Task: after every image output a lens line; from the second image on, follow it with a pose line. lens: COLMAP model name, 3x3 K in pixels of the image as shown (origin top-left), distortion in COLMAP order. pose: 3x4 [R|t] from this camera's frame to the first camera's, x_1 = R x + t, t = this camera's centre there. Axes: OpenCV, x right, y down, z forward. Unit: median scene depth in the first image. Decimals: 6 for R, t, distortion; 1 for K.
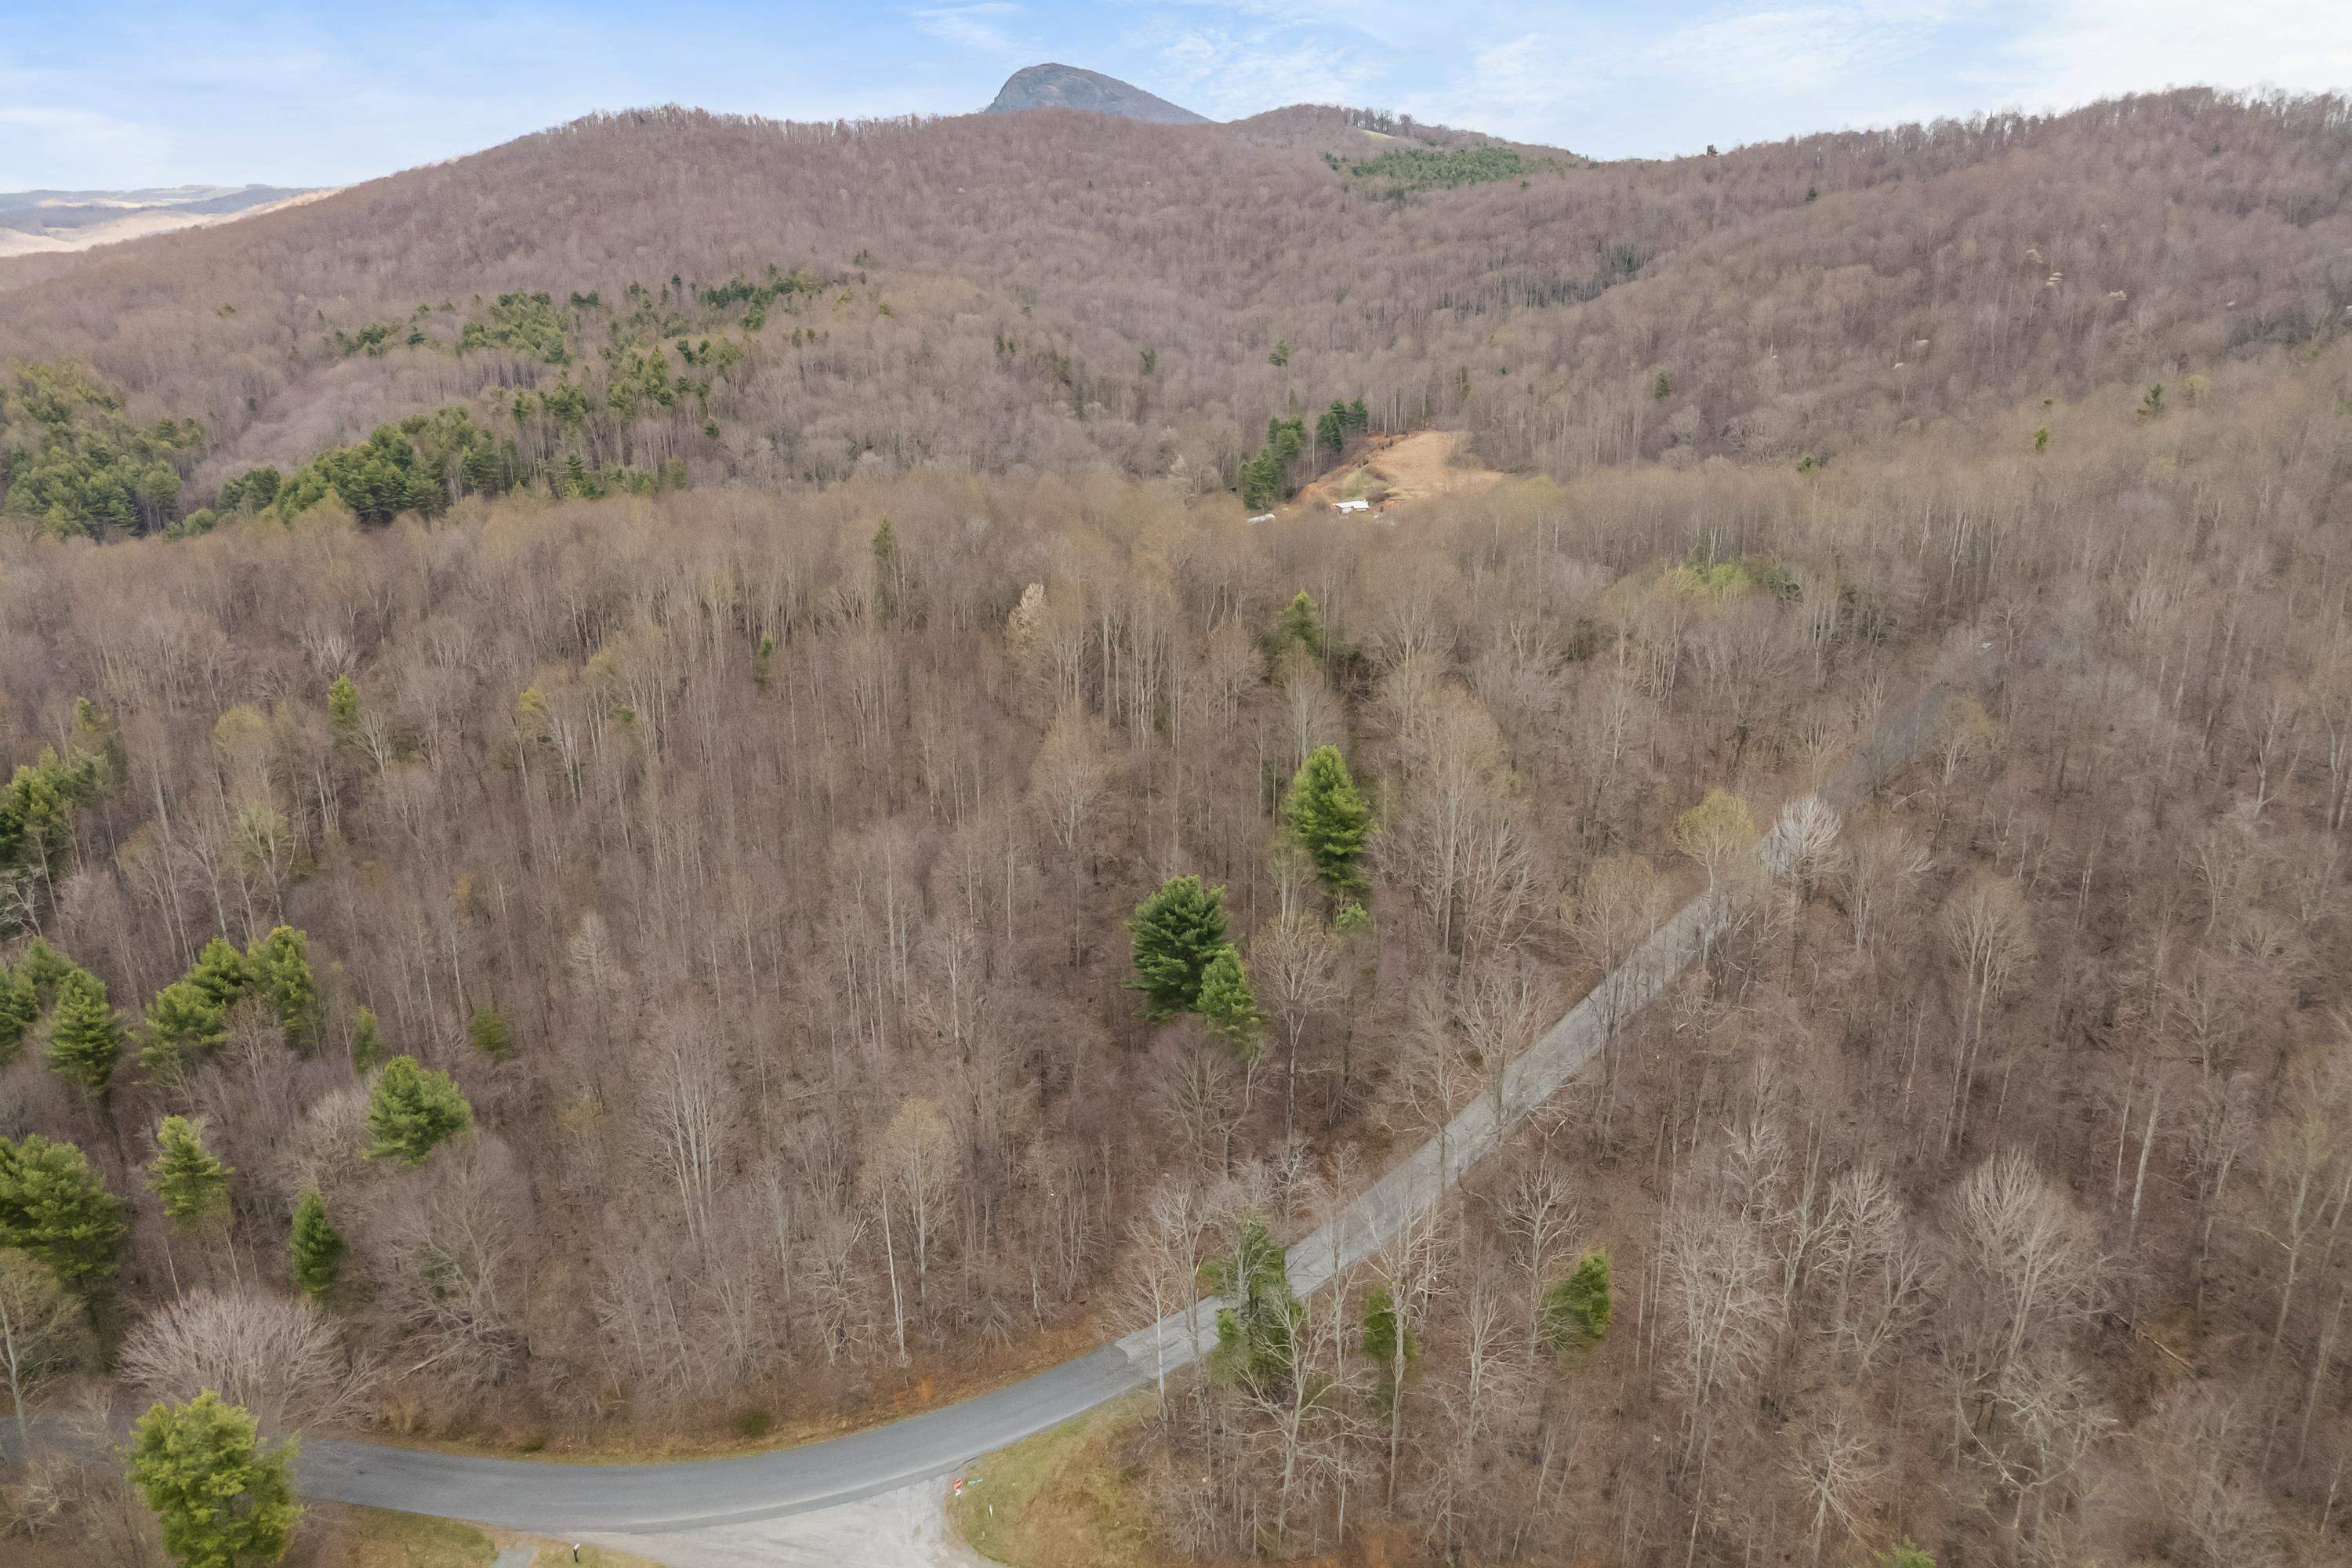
lens RADIAL K [[1663.7, 0, 1169.1], [0, 1663.7, 726.0], [0, 0, 1]] dist [0.009195, -0.004765]
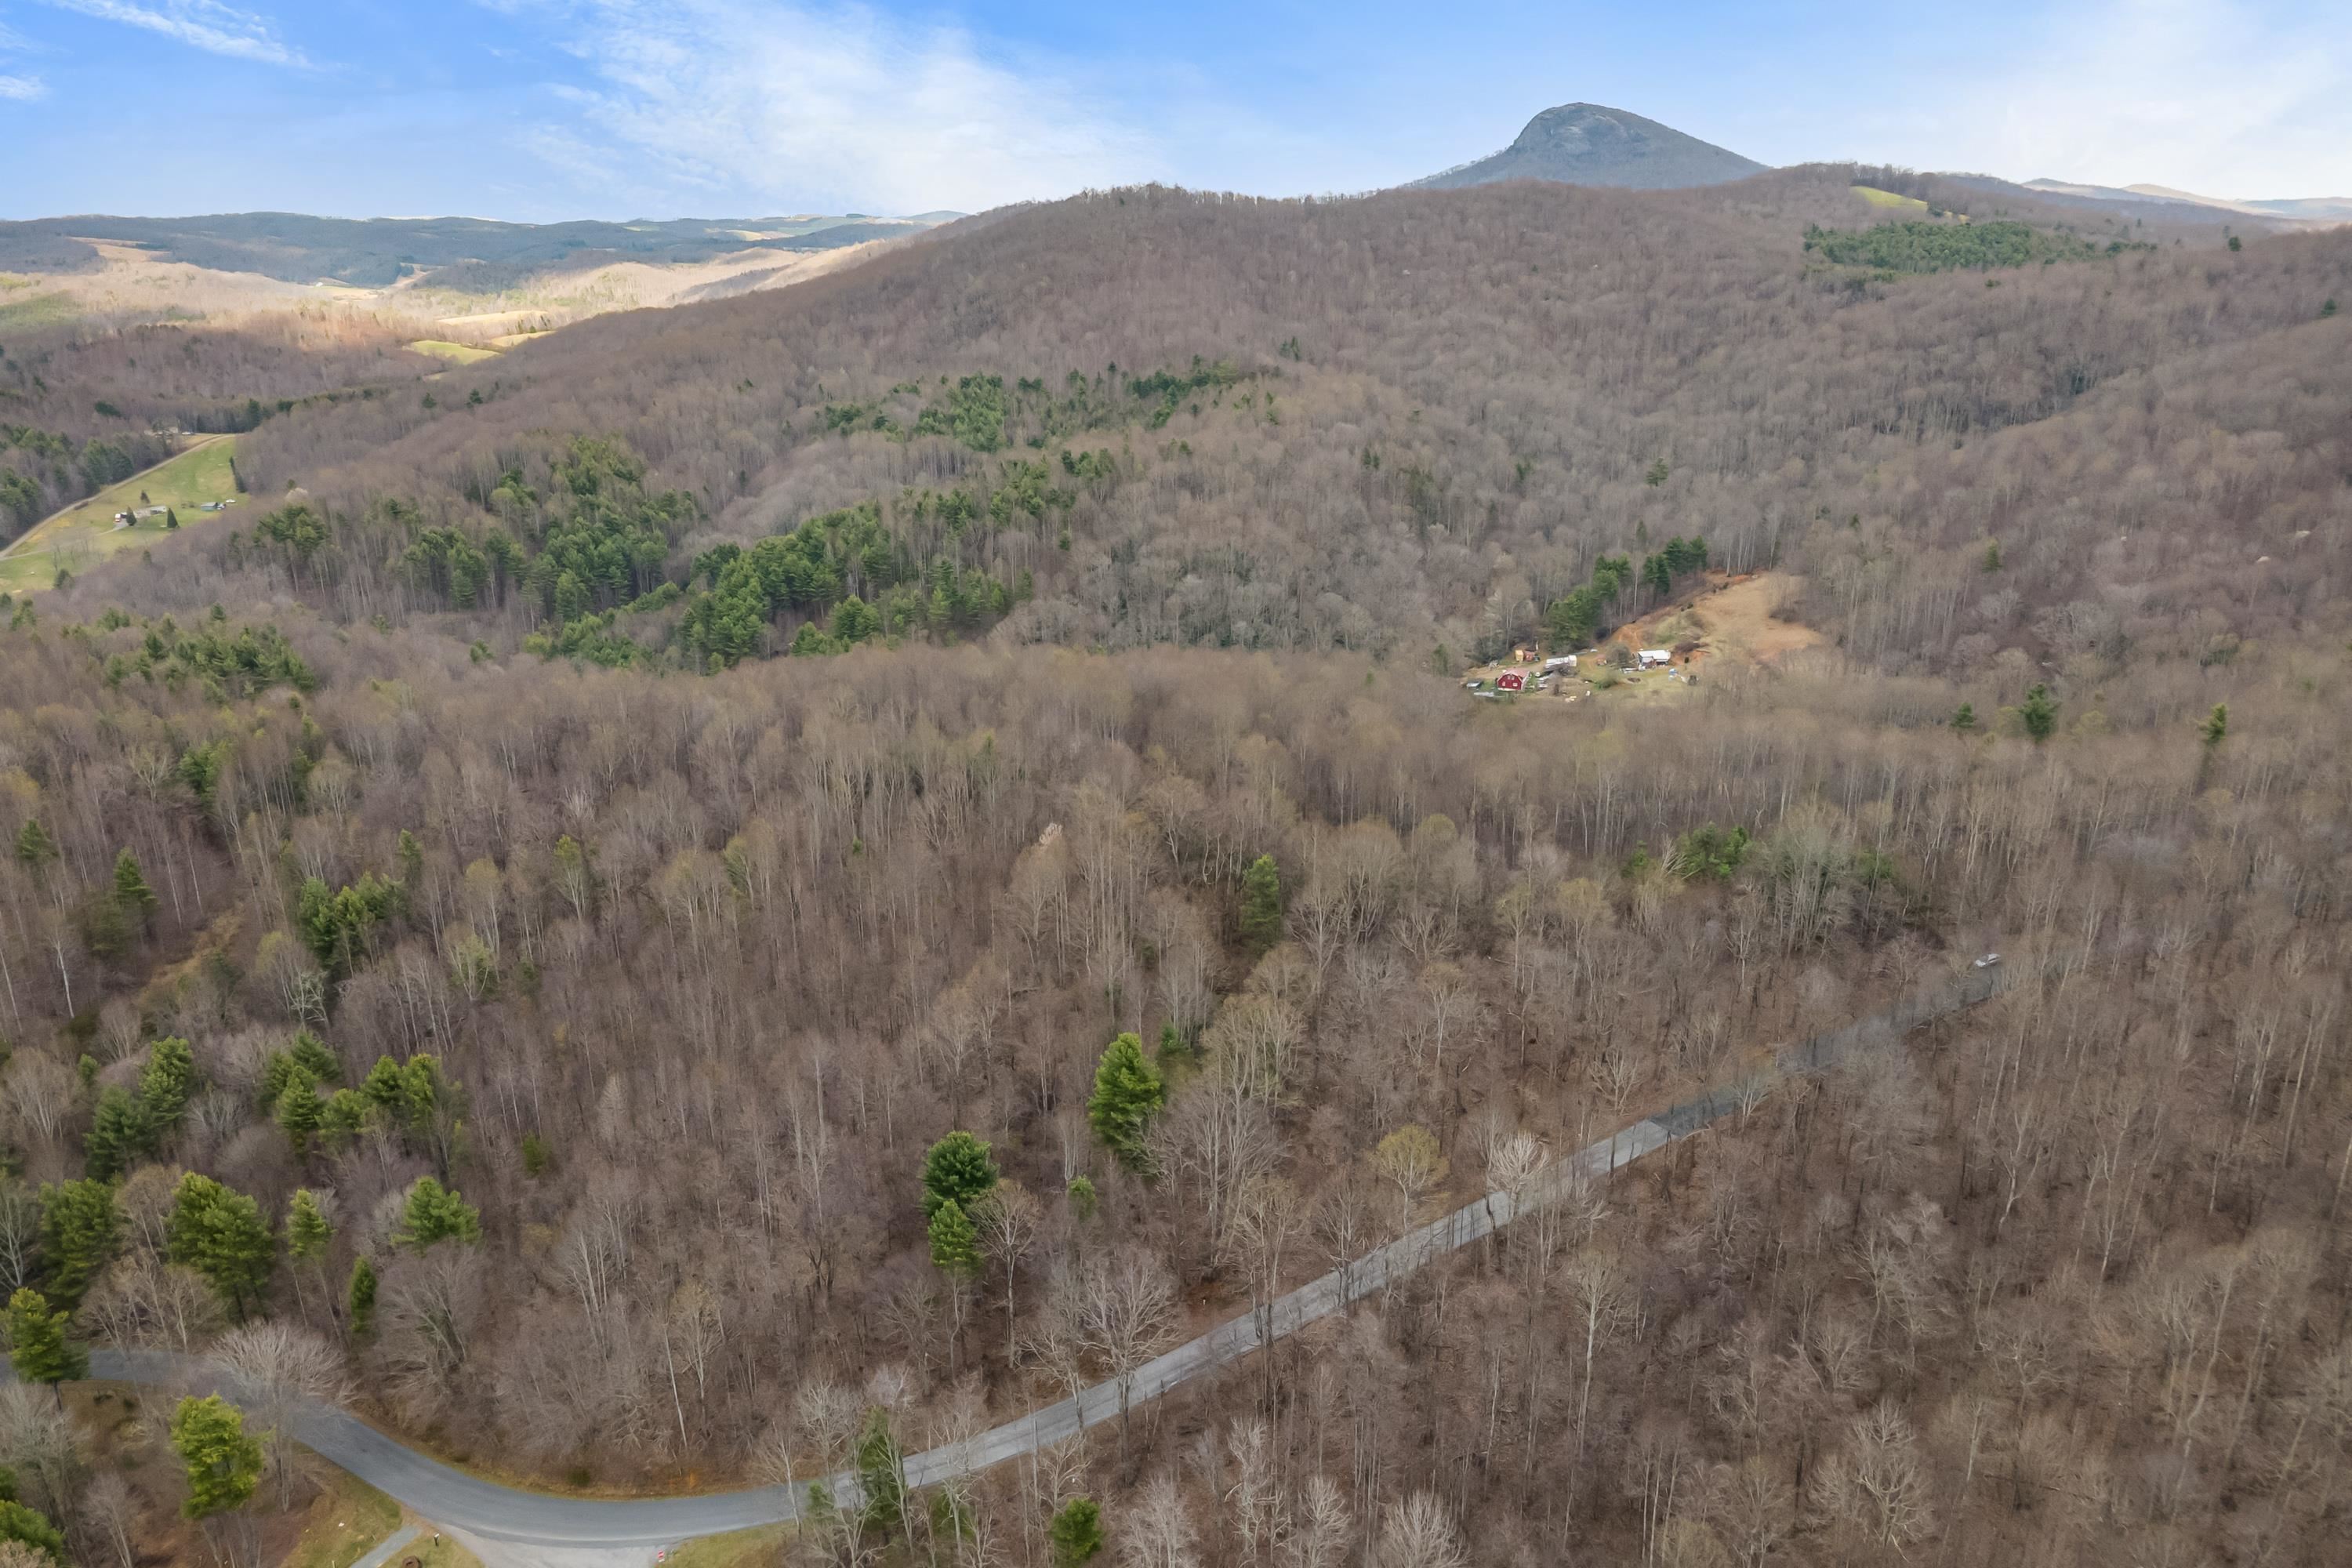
lens RADIAL K [[1663.7, 0, 1160.8], [0, 1663.7, 802.7], [0, 0, 1]] dist [0.009195, -0.004765]
pose [[0.951076, 0.103540, -0.291090, 0.118604], [-0.094694, 0.994518, 0.044355, -0.055513], [0.294086, -0.014620, 0.955667, -0.045695]]
